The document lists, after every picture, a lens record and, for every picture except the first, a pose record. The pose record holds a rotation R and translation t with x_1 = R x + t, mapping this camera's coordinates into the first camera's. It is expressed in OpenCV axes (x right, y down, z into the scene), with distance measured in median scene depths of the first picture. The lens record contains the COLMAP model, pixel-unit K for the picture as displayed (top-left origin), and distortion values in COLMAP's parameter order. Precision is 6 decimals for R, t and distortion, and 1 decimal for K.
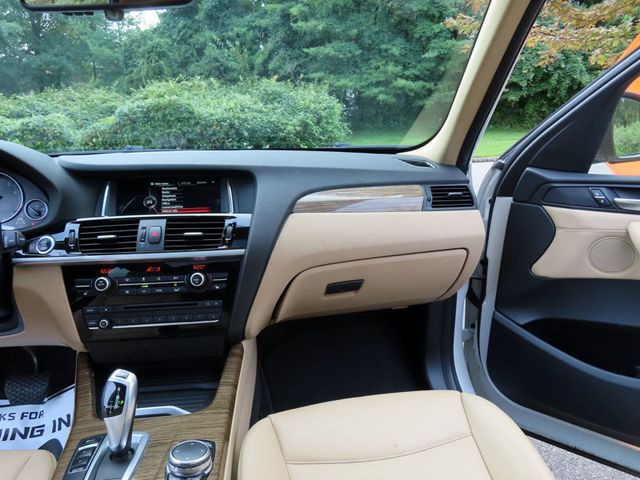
lens RADIAL K [[456.8, 0, 322.5], [0, 456.8, 239.4], [0, 0, 1]] dist [-0.008838, -0.002126]
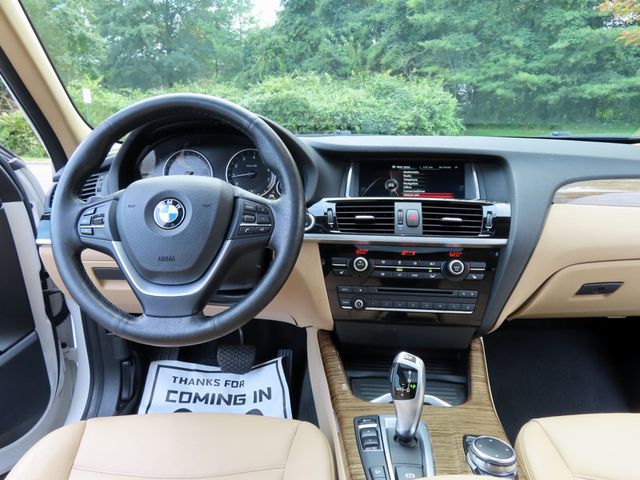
lens RADIAL K [[457.9, 0, 320.2], [0, 457.9, 238.6], [0, 0, 1]] dist [-0.010810, 0.005179]
pose [[0.975238, 0.065180, -0.211334, -0.013288], [-0.063690, 0.997874, 0.013859, 0.001240], [0.211788, -0.000056, 0.977316, 0.000127]]
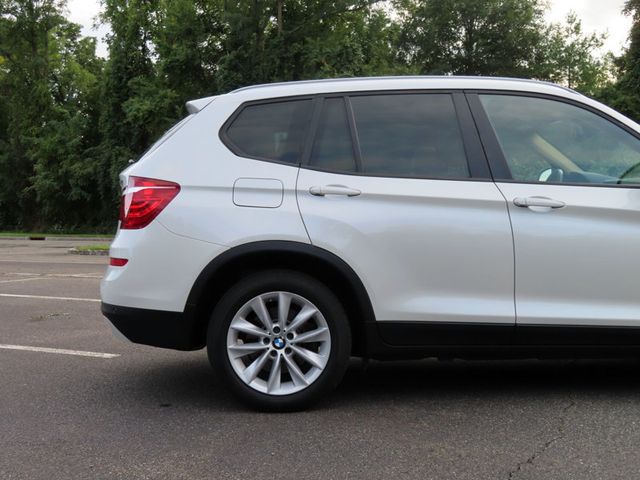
lens RADIAL K [[805.1, 0, 320.0], [0, 805.1, 240.0], [0, 0, 1]] dist [-0.009889, -0.031520]
pose [[0.814749, 0.029786, -0.579048, 0.032117], [-0.145754, 0.977132, -0.154820, 0.120013], [0.561195, 0.210538, 0.800459, -0.443484]]
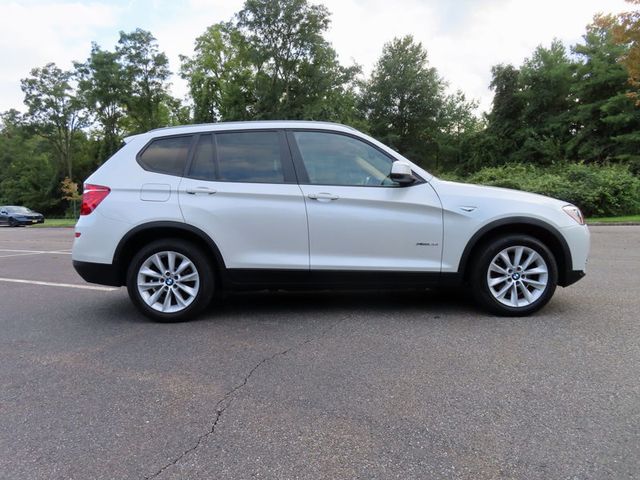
lens RADIAL K [[457.9, 0, 320.2], [0, 457.9, 238.6], [0, 0, 1]] dist [-0.010810, 0.005179]
pose [[0.808231, 0.044628, -0.587172, 0.063012], [-0.139279, 0.983320, -0.116978, 0.113164], [0.572157, 0.176326, 0.800965, -0.412201]]
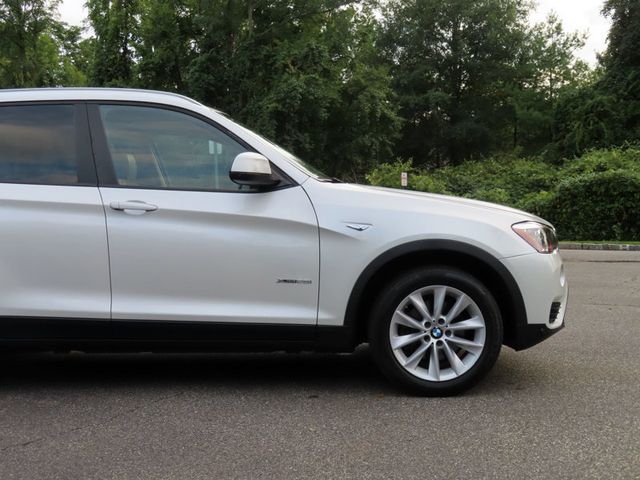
lens RADIAL K [[805.1, 0, 320.0], [0, 805.1, 240.0], [0, 0, 1]] dist [-0.009889, -0.031520]
pose [[0.802200, 0.029550, -0.596324, 0.108688], [-0.148882, 0.977124, -0.151862, 0.108971], [0.578195, 0.210605, 0.788248, -0.403966]]
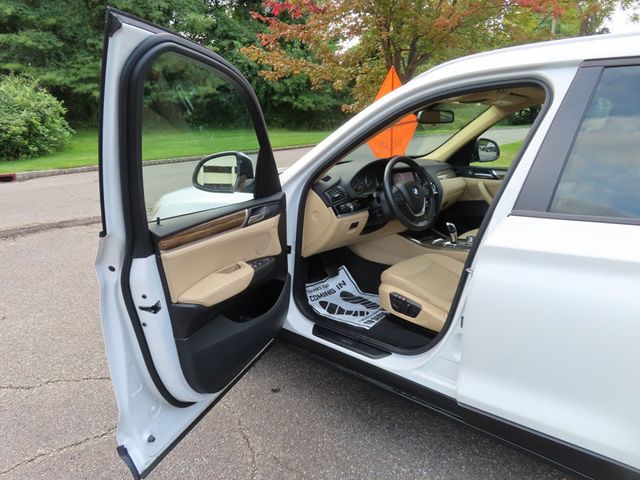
lens RADIAL K [[449.6, 0, 320.0], [0, 449.6, 240.0], [0, 0, 1]] dist [-0.005163, 0.002675]
pose [[0.797953, -0.151080, 0.583477, -0.098620], [0.140952, 0.988006, 0.063061, 0.000708], [-0.586006, 0.031922, 0.809677, -0.040466]]
